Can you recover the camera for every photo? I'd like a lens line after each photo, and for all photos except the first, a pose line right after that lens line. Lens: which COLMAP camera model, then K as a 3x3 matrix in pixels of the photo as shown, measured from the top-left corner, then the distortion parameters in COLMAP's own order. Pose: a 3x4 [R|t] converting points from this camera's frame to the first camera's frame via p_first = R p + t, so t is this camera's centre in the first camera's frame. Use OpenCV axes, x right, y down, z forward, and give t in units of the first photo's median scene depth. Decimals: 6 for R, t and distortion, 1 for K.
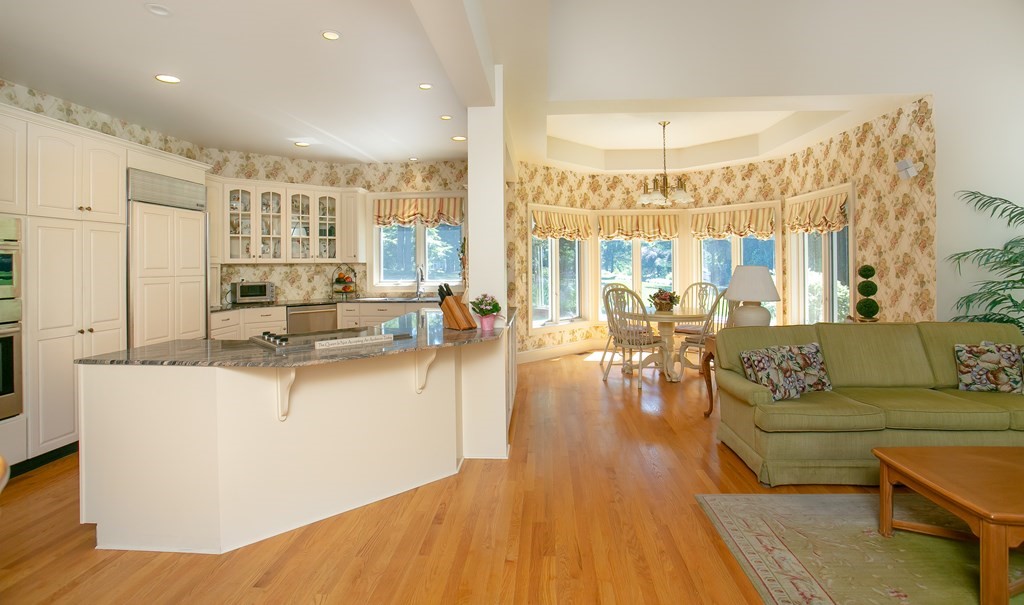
lens RADIAL K [[511.5, 0, 525.8], [0, 511.5, 257.0], [0, 0, 1]] dist [-0.028202, 0.004365]
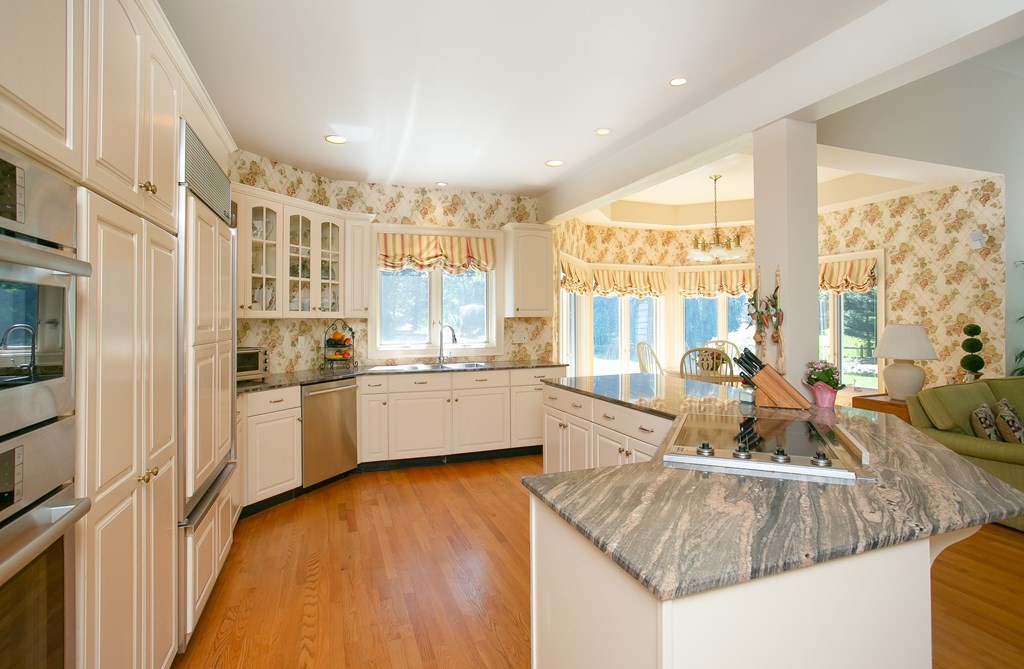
lens RADIAL K [[503.1, 0, 525.0], [0, 503.1, 314.9], [0, 0, 1]] dist [-0.017503, 0.002377]
pose [[0.911878, 0.009486, 0.410352, -0.452438], [-0.010263, 0.999947, -0.000309, 0.004356], [-0.410334, -0.003929, 0.911927, 0.284019]]
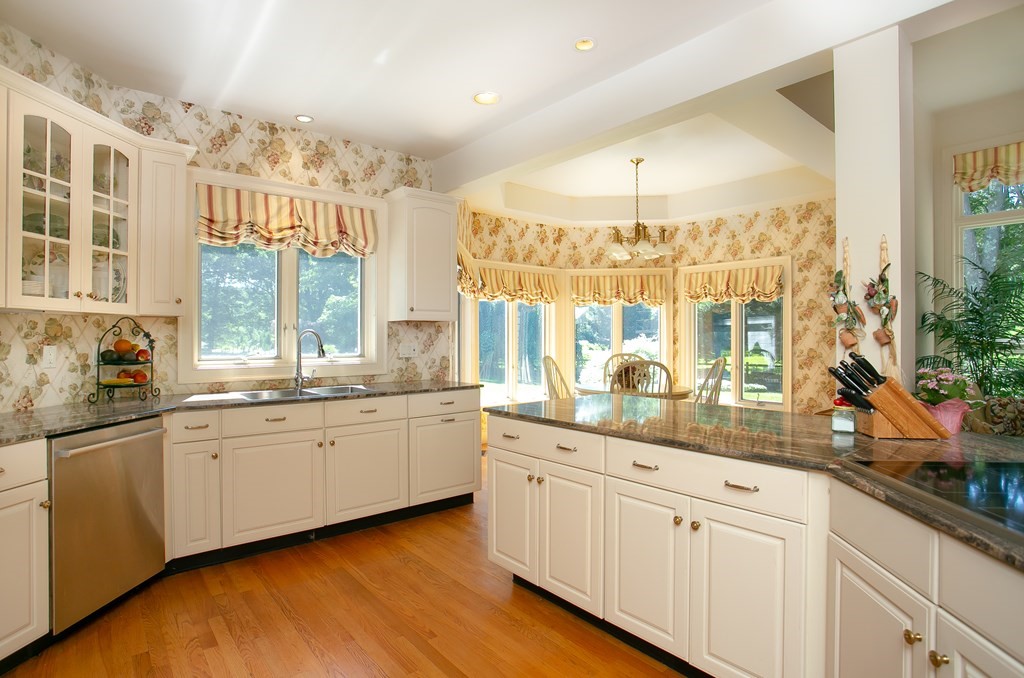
lens RADIAL K [[523.5, 0, 508.8], [0, 523.5, 332.8], [0, 0, 1]] dist [-0.056365, 0.026382]
pose [[0.738744, 0.013795, 0.673845, -0.452546], [-0.015527, 0.999874, -0.003447, 0.023761], [-0.673808, -0.007916, 0.738864, 0.522927]]
